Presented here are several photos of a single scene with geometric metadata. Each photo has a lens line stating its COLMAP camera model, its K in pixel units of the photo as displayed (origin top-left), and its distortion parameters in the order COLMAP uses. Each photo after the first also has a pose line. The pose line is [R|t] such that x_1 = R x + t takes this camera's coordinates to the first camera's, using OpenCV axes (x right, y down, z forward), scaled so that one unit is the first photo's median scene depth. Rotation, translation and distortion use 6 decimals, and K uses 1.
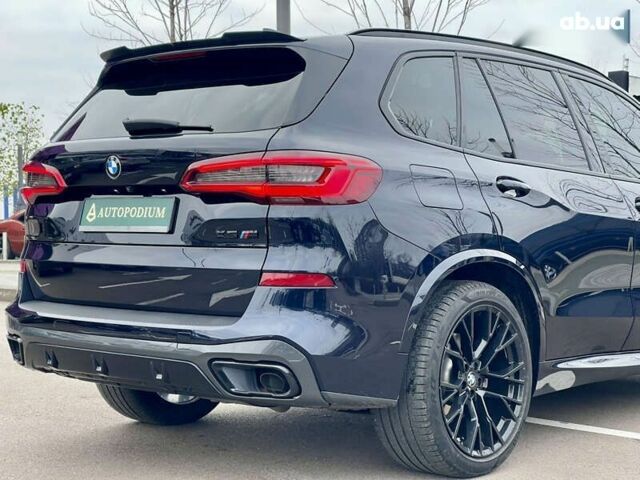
lens RADIAL K [[1244.6, 0, 320.9], [0, 1244.6, 238.5], [0, 0, 1]] dist [0.195199, 0.000000]
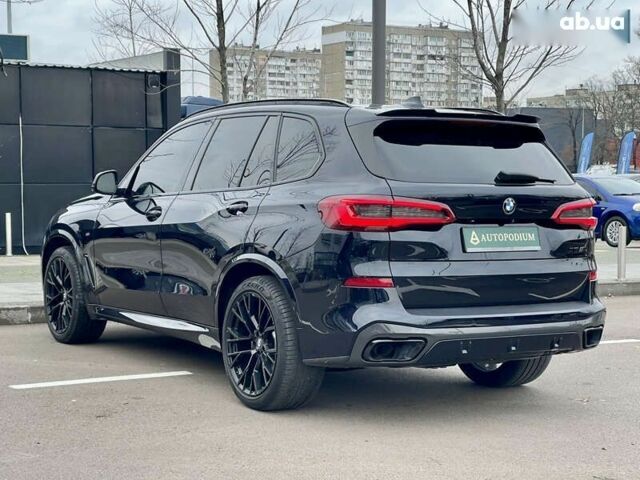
lens RADIAL K [[1156.4, 0, 337.4], [0, 1156.4, 241.2], [0, 0, 1]] dist [0.194983, 0.000000]
pose [[0.264011, -0.050122, 0.963216, -1.462170], [0.002890, 0.998685, 0.051176, -0.083565], [-0.964515, -0.010727, 0.263809, 0.825279]]
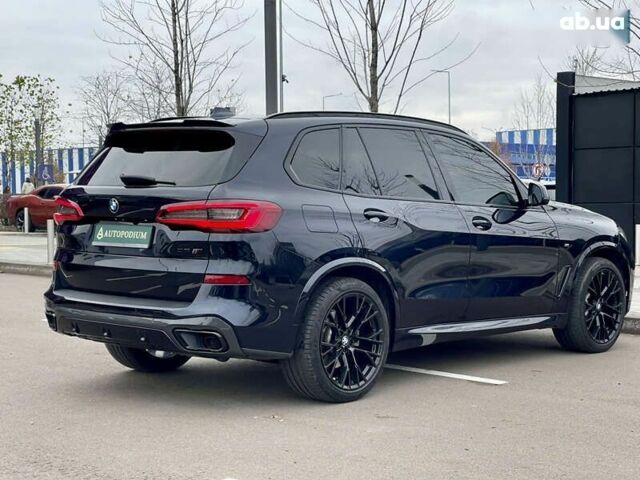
lens RADIAL K [[1156.4, 0, 315.6], [0, 1156.4, 246.1], [0, 0, 1]] dist [0.194983, 0.000000]
pose [[0.999996, 0.001596, -0.002396, 0.089123], [-0.001522, 0.999539, 0.030322, -0.050153], [0.002443, -0.030318, 0.999537, -0.450178]]
